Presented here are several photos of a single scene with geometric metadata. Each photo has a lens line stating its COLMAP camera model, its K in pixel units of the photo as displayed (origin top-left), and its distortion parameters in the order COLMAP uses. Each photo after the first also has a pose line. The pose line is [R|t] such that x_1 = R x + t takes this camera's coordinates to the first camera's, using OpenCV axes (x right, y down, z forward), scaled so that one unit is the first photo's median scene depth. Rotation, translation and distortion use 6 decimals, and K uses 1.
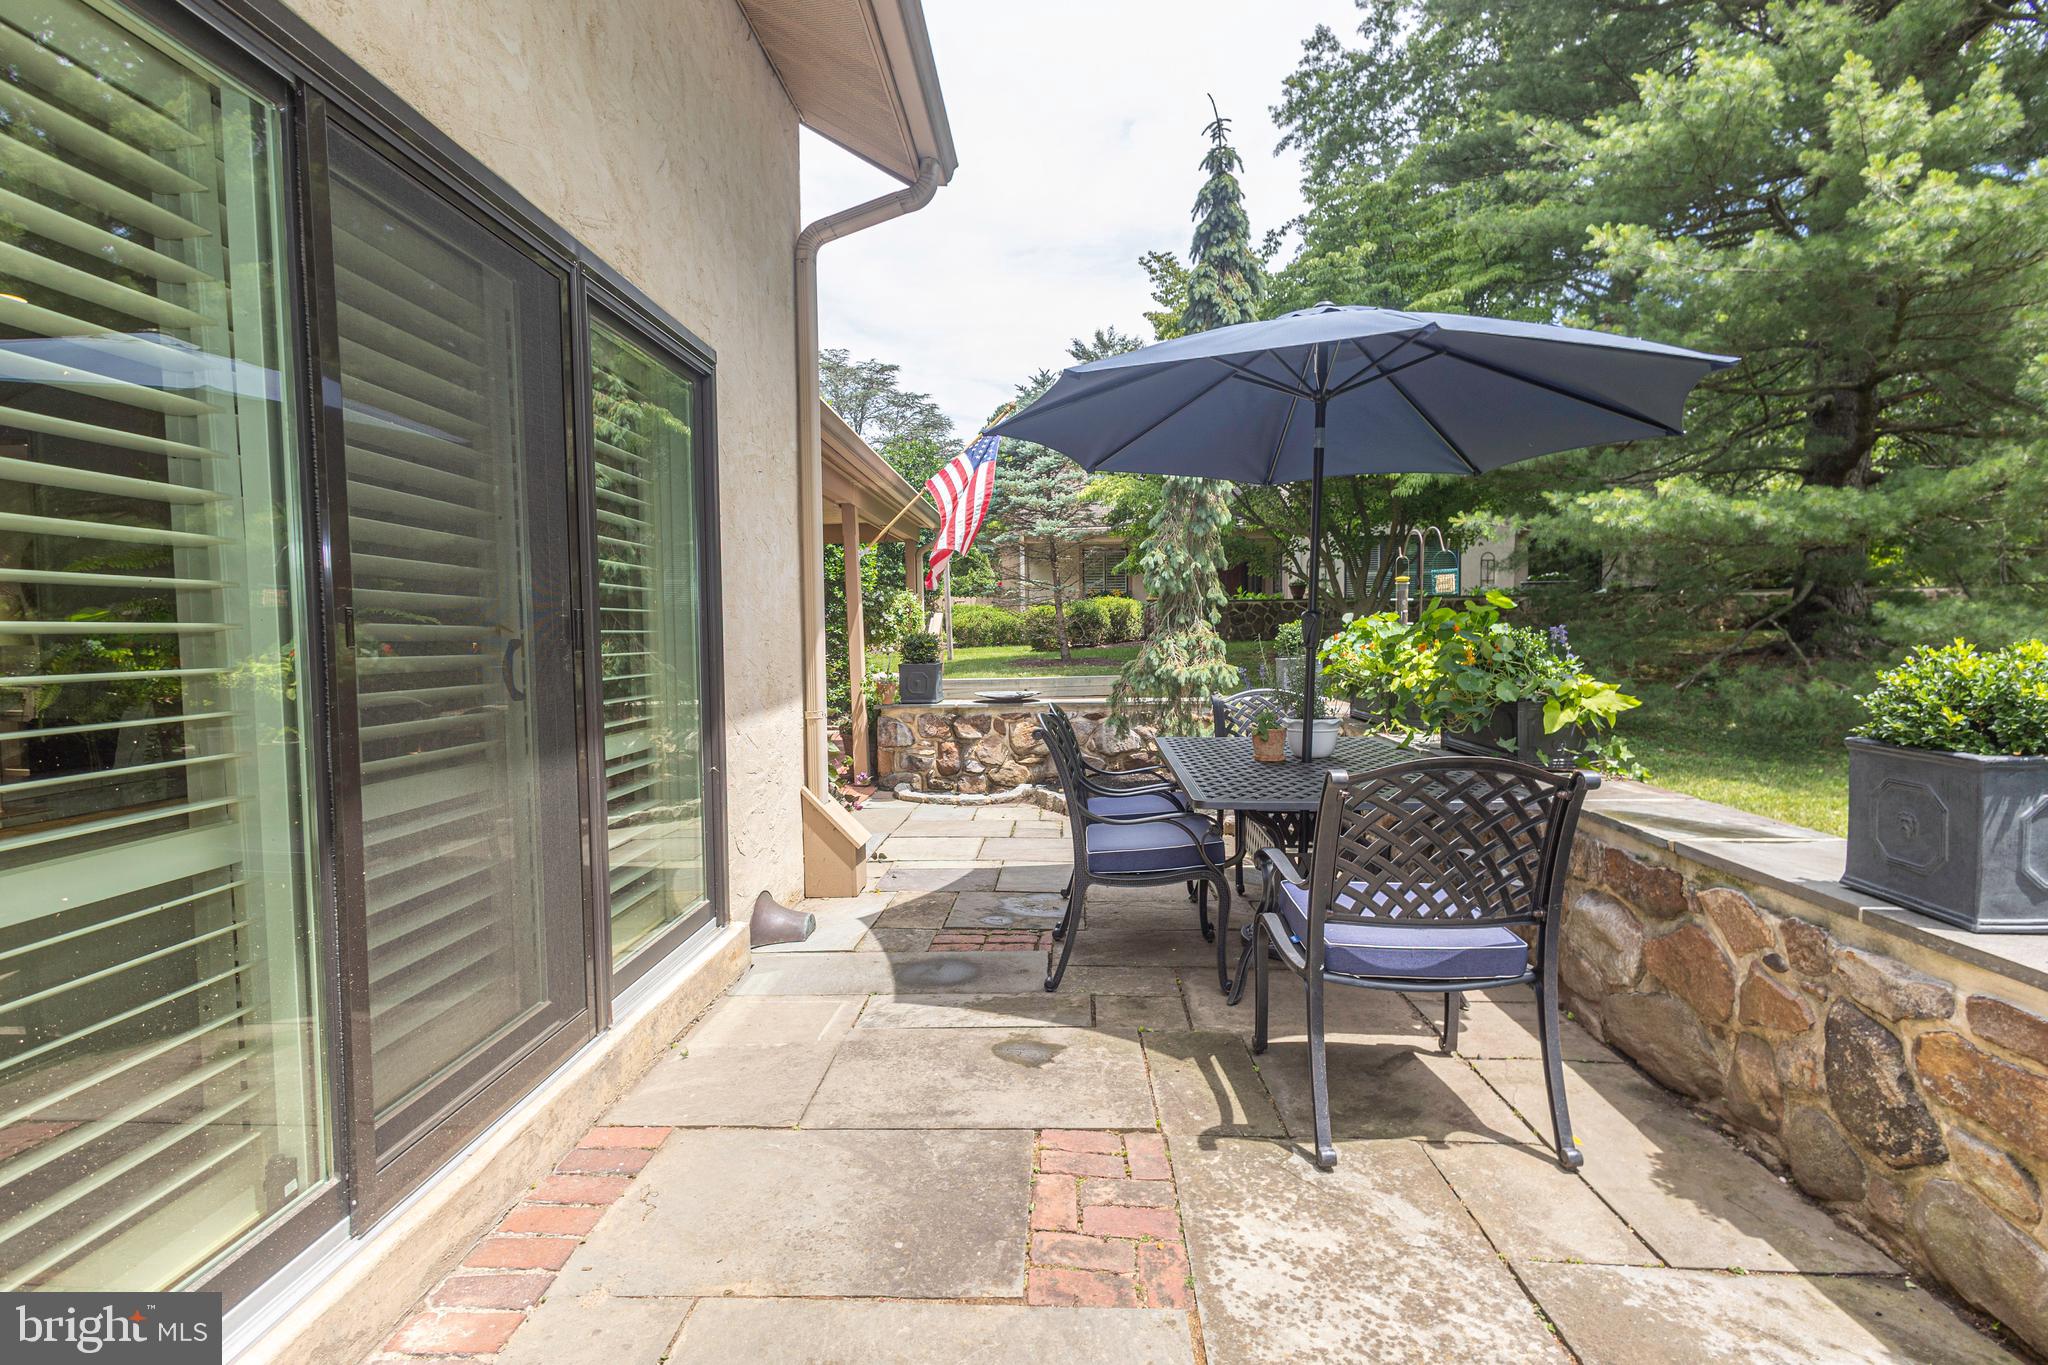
lens RADIAL K [[940.4, 0, 1024.0], [0, 940.4, 682.5], [0, 0, 1]] dist [0.008699, 0.000002]
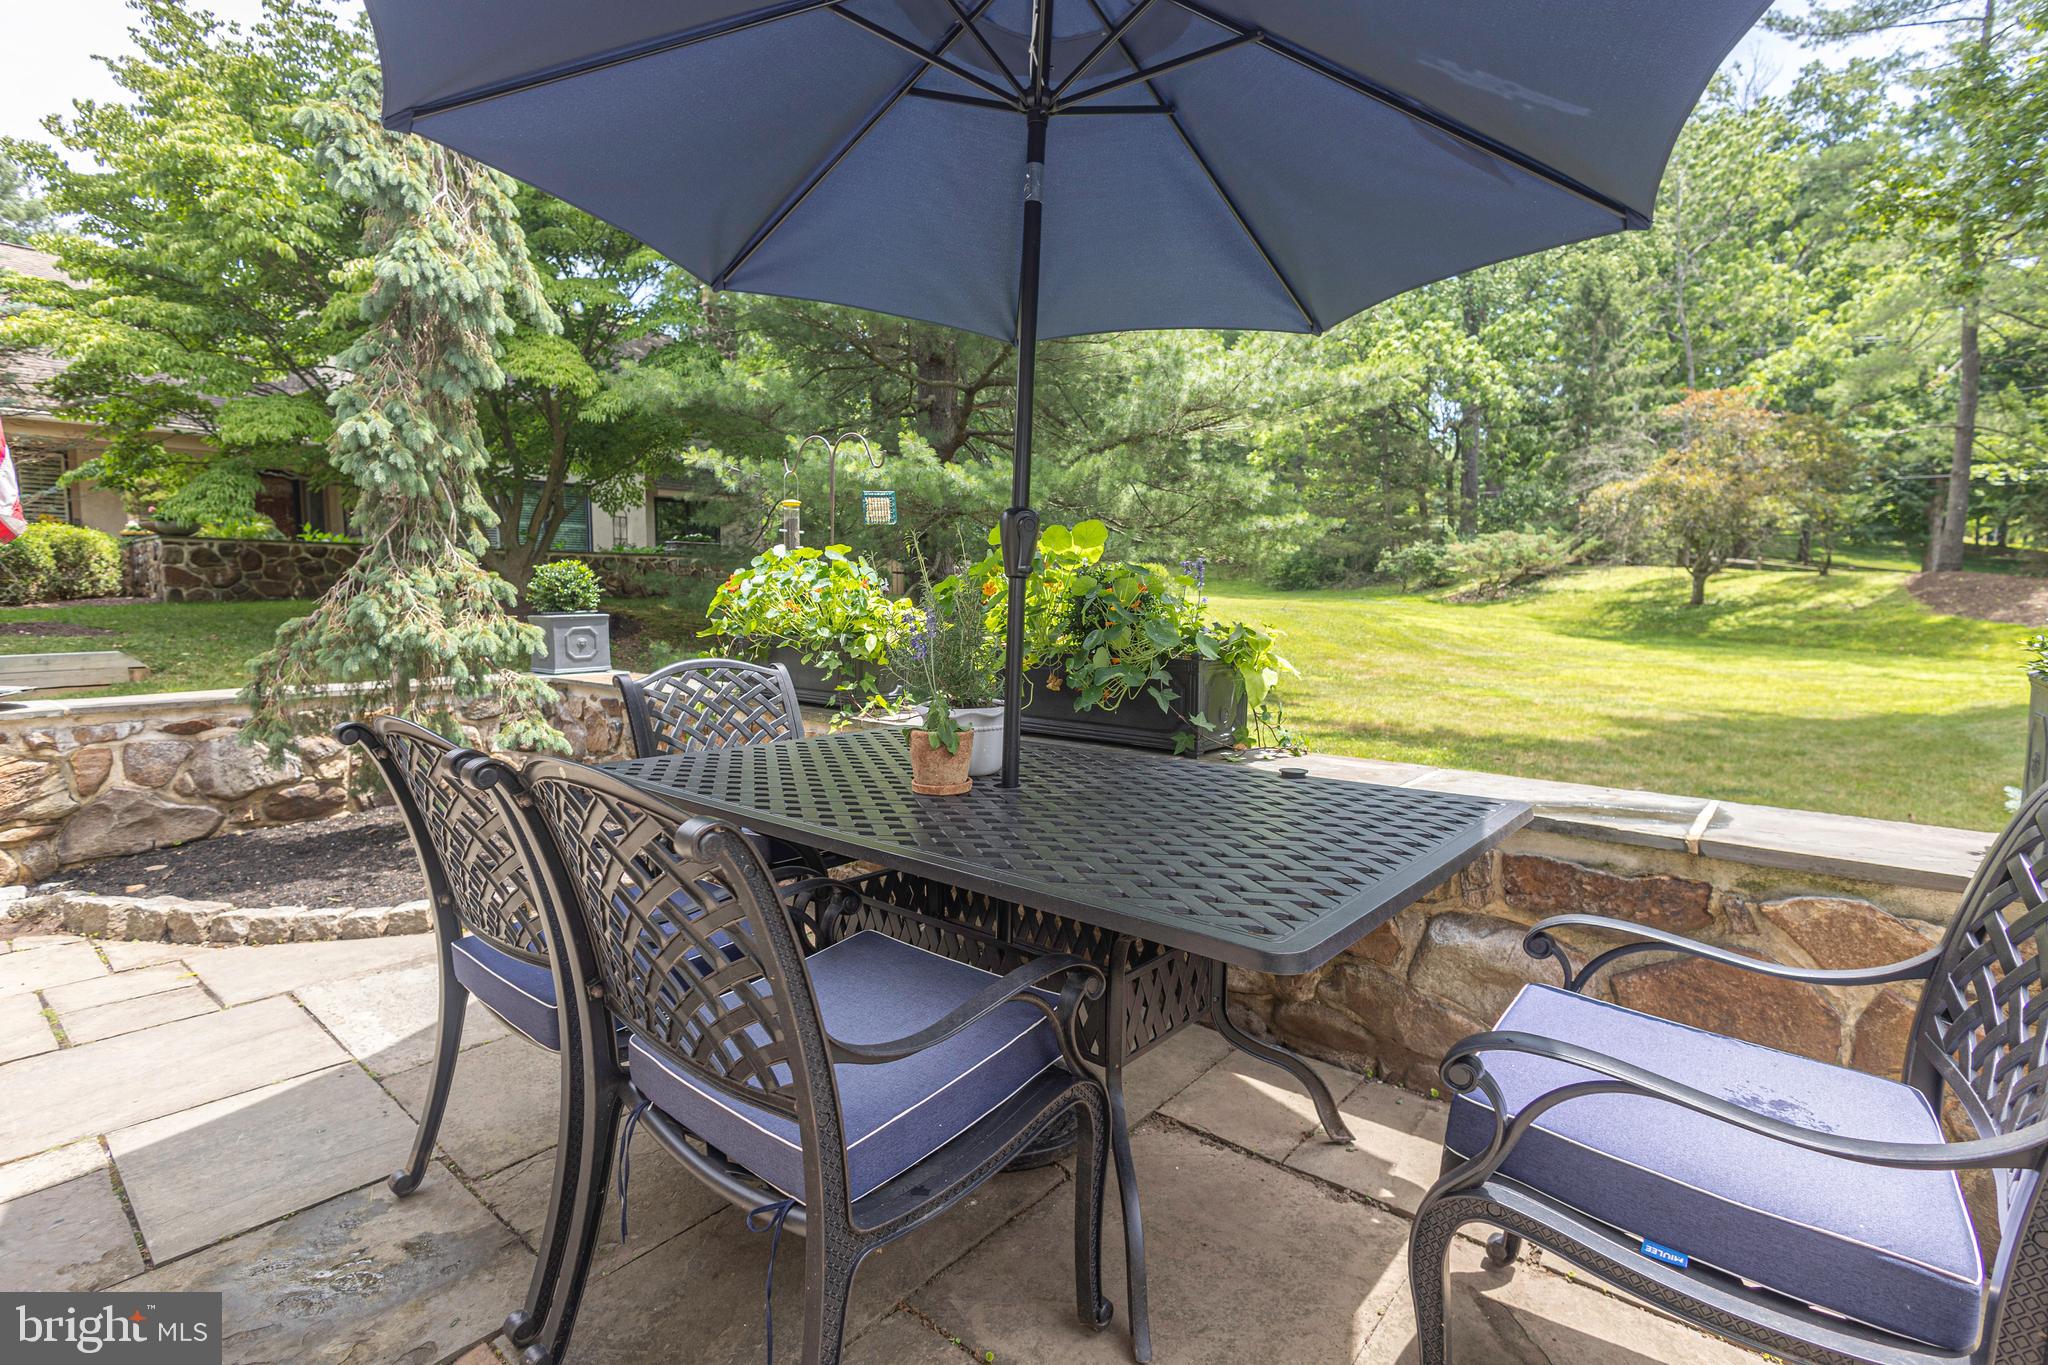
lens RADIAL K [[940.4, 0, 1024.0], [0, 940.4, 682.5], [0, 0, 1]] dist [0.008699, 0.000002]
pose [[0.601525, -0.059650, 0.796623, -0.069105], [0.030924, 0.998200, 0.051393, -0.001951], [-0.798255, -0.006279, 0.602287, 0.348395]]
